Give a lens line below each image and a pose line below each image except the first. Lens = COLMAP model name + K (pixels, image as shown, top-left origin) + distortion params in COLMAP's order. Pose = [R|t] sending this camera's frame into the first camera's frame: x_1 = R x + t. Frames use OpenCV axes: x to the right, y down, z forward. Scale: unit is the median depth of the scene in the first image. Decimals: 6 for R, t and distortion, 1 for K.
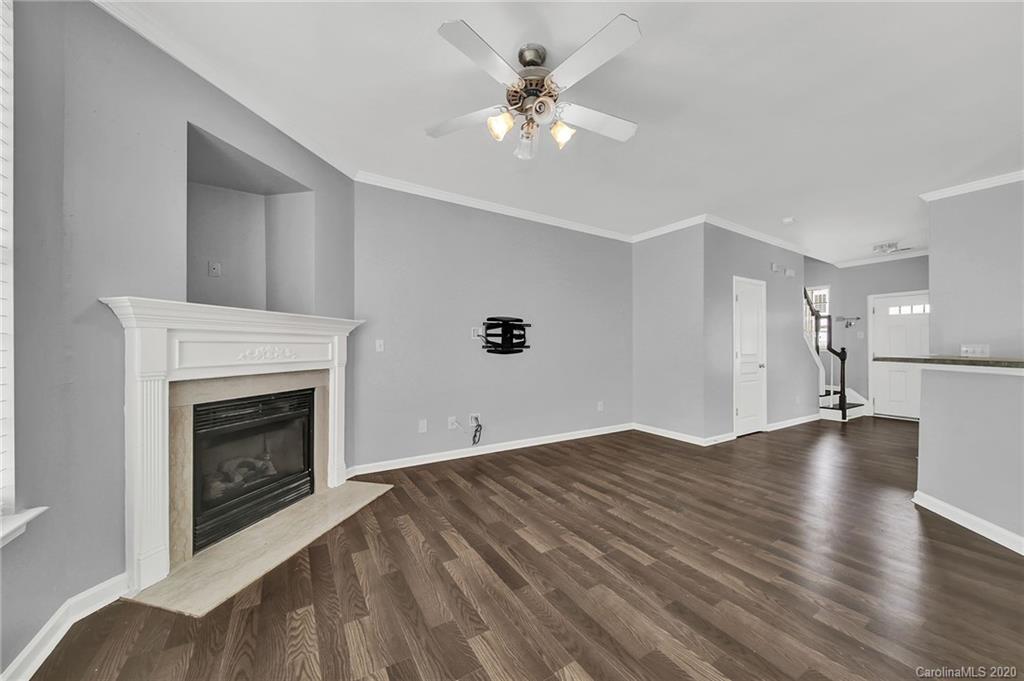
lens RADIAL K [[365.2, 0, 512.9], [0, 365.2, 348.9], [0, 0, 1]] dist [0.001596, -0.001079]
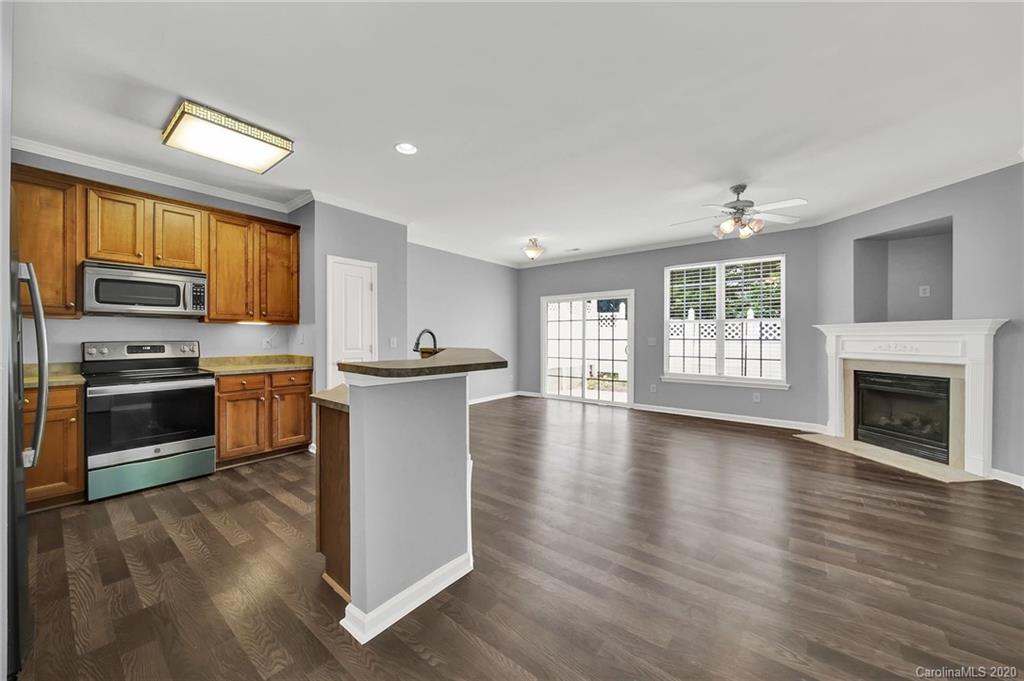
lens RADIAL K [[365.2, 0, 521.1], [0, 365.2, 342.2], [0, 0, 1]] dist [0.001596, -0.001079]
pose [[-0.935378, -0.012166, -0.353441, 1.159764], [-0.013253, 0.999912, 0.000655, 0.006471], [0.353402, 0.005297, -0.935456, 1.556190]]
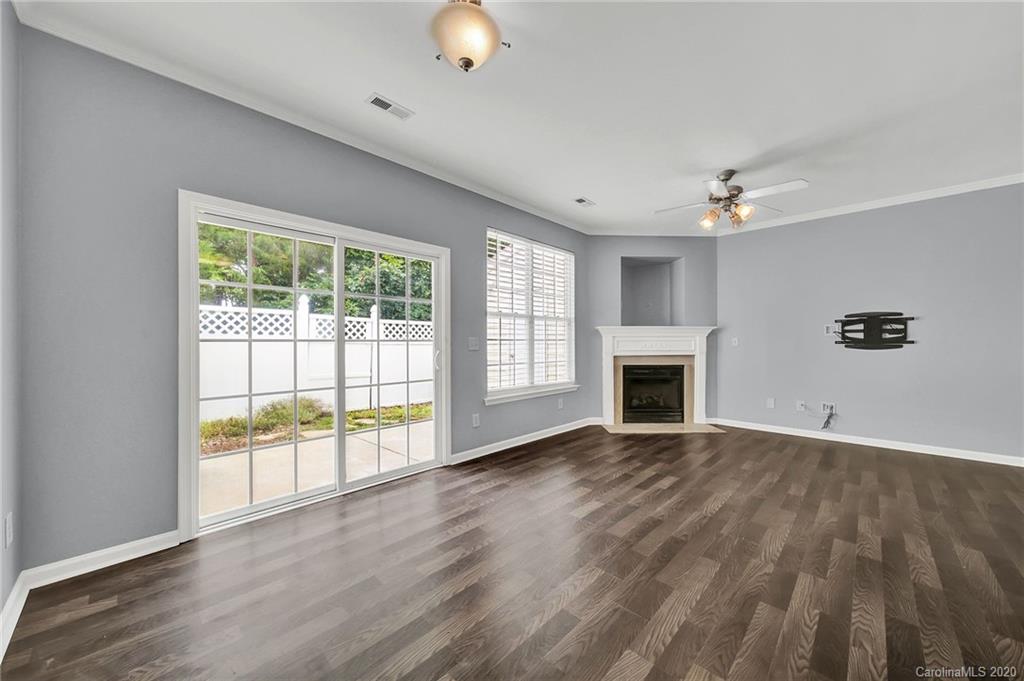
lens RADIAL K [[365.2, 0, 505.9], [0, 365.2, 342.7], [0, 0, 1]] dist [0.001596, -0.001079]
pose [[0.244393, 0.003127, -0.969671, 0.961880], [0.000488, 0.999994, 0.003347, -0.011482], [0.969676, -0.001291, 0.244390, -0.293209]]
